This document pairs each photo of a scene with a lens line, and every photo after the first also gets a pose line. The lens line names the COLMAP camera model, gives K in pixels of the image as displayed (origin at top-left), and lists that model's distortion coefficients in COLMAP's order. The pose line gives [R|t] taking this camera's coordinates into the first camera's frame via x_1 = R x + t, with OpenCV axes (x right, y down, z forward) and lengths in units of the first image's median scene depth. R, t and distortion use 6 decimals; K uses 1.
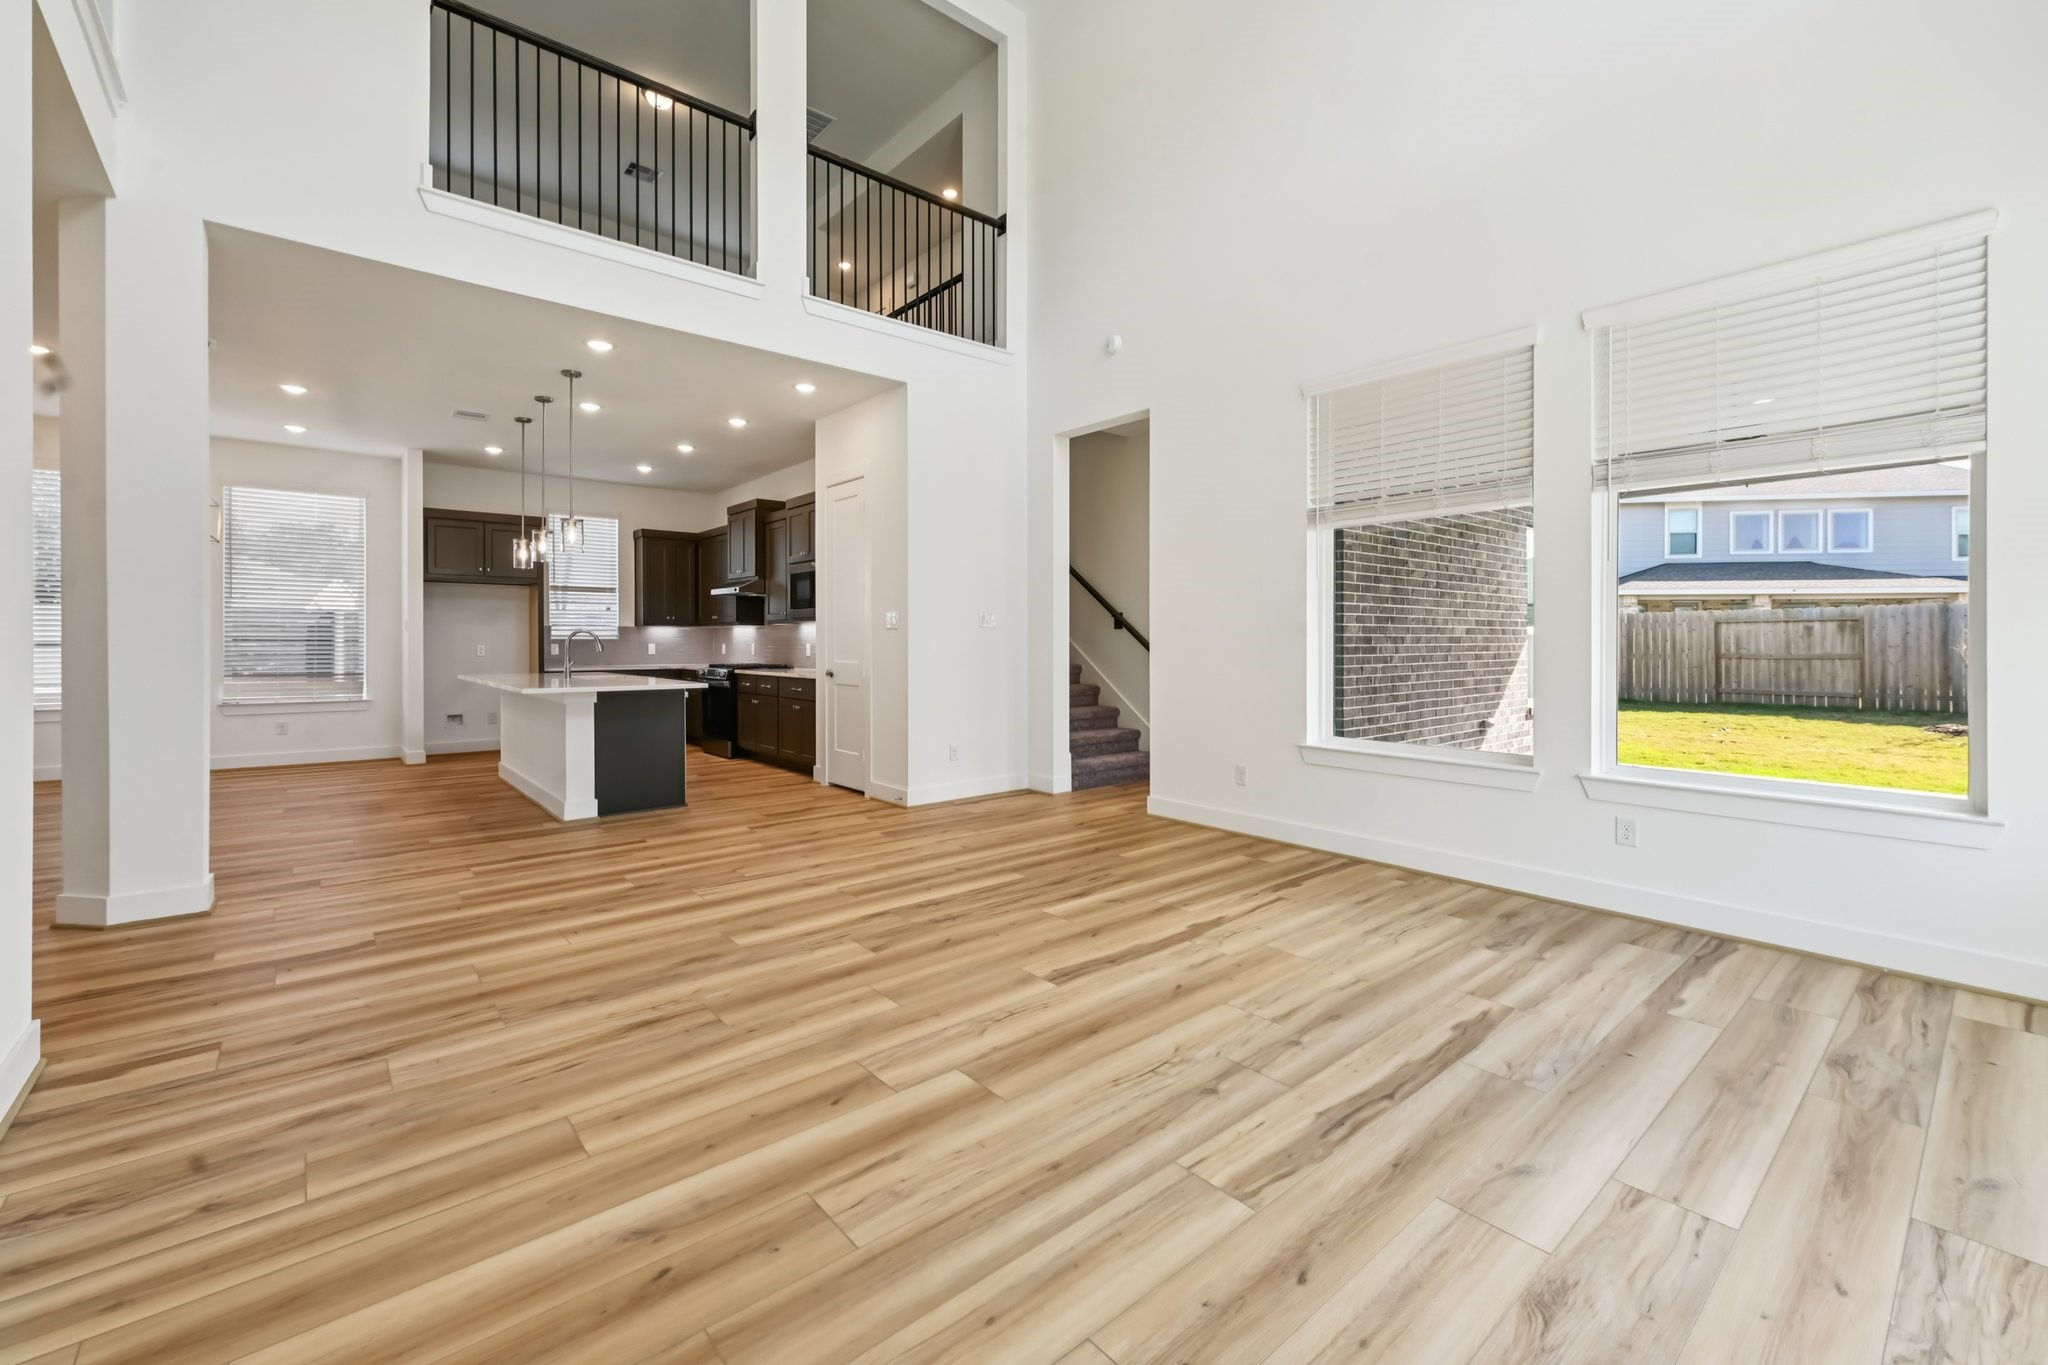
lens RADIAL K [[852.7, 0, 1029.7], [0, 852.7, 643.6], [0, 0, 1]] dist [-0.001832, -0.000738]
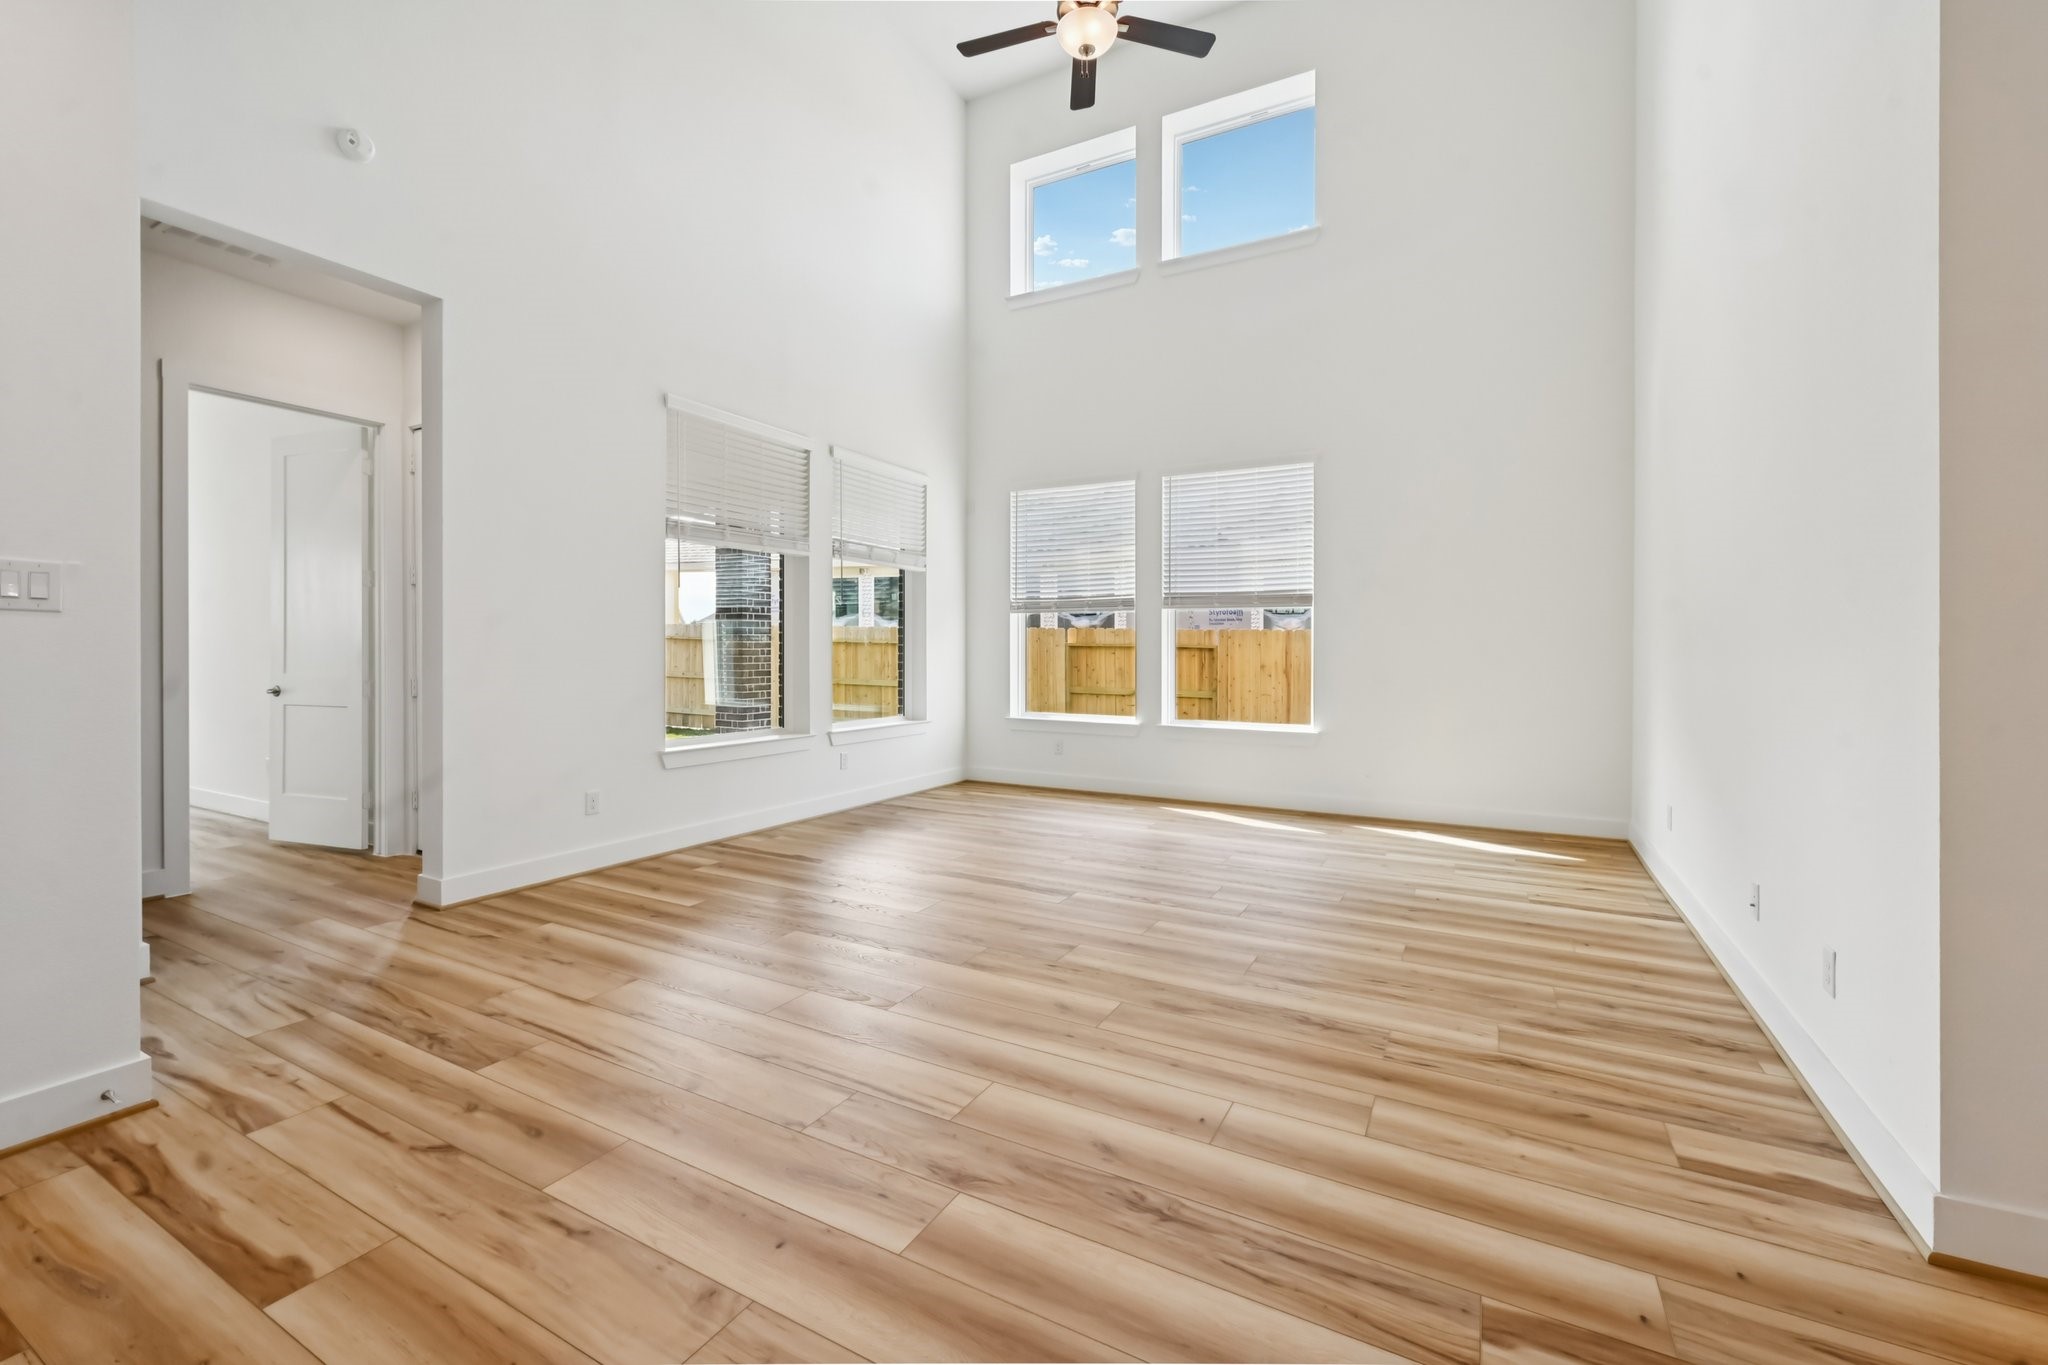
lens RADIAL K [[852.7, 0, 1025.9], [0, 852.7, 645.2], [0, 0, 1]] dist [-0.001832, -0.000738]
pose [[-0.359081, 0.001515, 0.933305, -1.410229], [0.000508, 0.999999, -0.001428, -0.010619], [-0.933306, -0.000039, -0.359082, 1.773792]]
